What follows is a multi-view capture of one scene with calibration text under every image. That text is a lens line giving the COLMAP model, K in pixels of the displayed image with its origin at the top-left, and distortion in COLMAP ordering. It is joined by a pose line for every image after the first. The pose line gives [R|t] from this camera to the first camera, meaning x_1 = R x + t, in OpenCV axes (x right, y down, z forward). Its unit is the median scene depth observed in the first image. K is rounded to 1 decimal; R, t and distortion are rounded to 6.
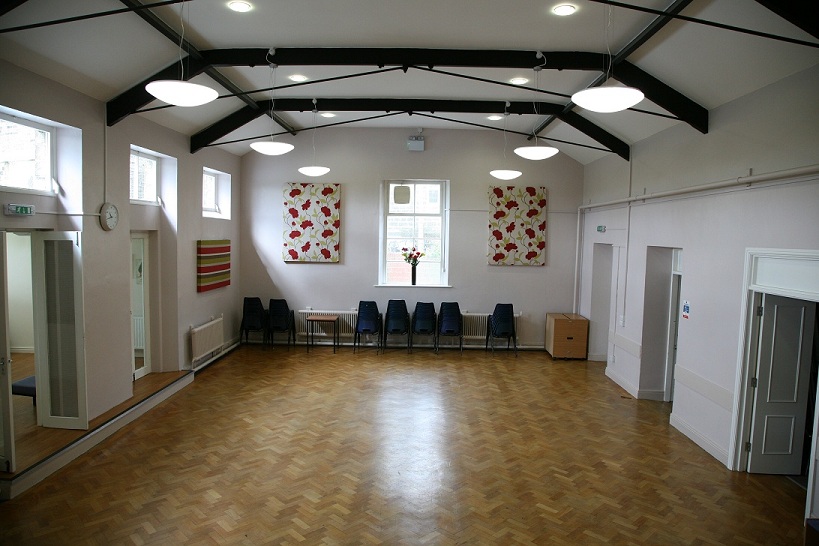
lens RADIAL K [[579.4, 0, 409.2], [0, 579.4, 275.9], [0, 0, 1]] dist [-0.007440, 0.002745]
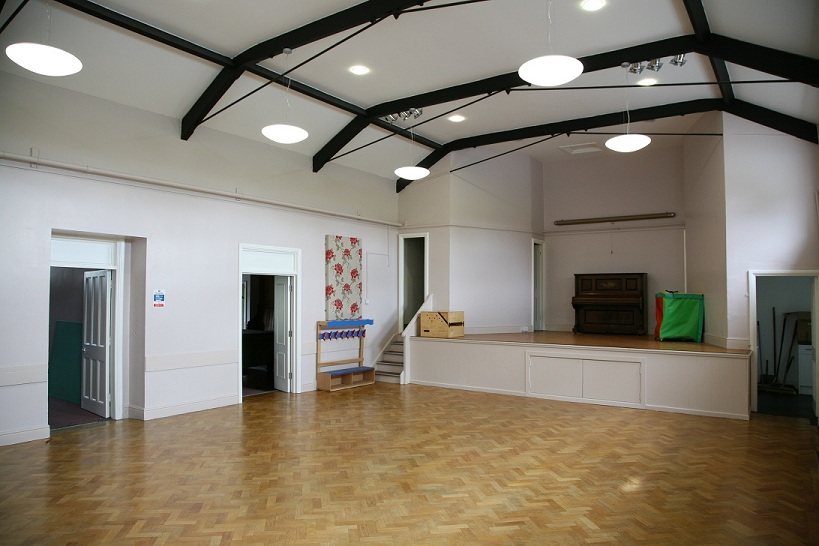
lens RADIAL K [[579.4, 0, 409.5], [0, 579.4, 275.3], [0, 0, 1]] dist [-0.007440, 0.002745]
pose [[-0.840128, -0.003991, 0.542374, -0.476942], [0.016845, 0.999299, 0.033446, -0.008709], [-0.542127, 0.037235, -0.839471, 1.707210]]
